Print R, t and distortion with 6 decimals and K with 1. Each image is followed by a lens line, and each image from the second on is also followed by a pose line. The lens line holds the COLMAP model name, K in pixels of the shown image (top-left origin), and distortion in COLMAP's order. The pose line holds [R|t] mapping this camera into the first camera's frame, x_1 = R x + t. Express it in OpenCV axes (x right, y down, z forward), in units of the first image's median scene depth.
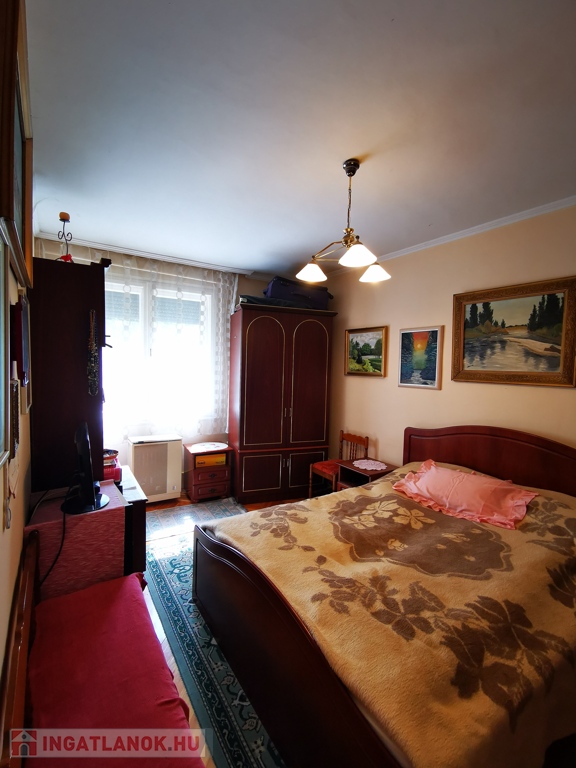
lens RADIAL K [[355.4, 0, 289.8], [0, 355.4, 386.1], [0, 0, 1]] dist [0.012091, -0.001672]
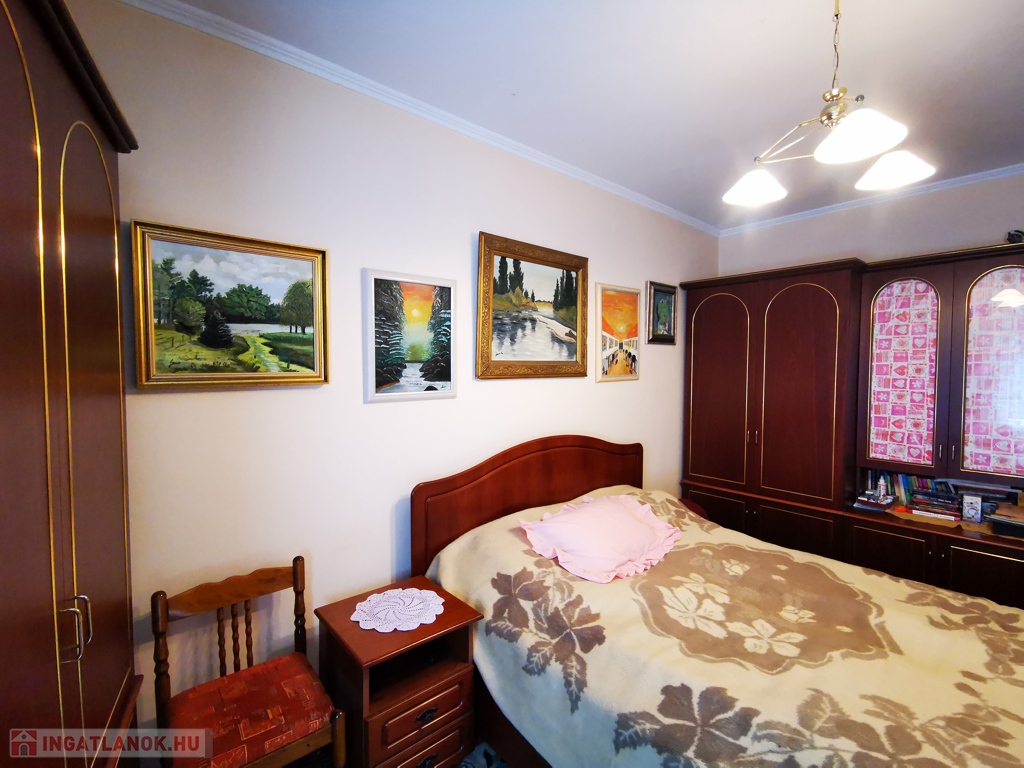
lens RADIAL K [[473.9, 0, 514.6], [0, 473.9, 382.6], [0, 0, 1]] dist [0.012091, -0.001672]
pose [[-0.134125, -0.061646, 0.989045, -0.360558], [0.059028, 0.995794, 0.070071, -0.066771], [-0.989205, 0.067779, -0.129922, 1.153451]]
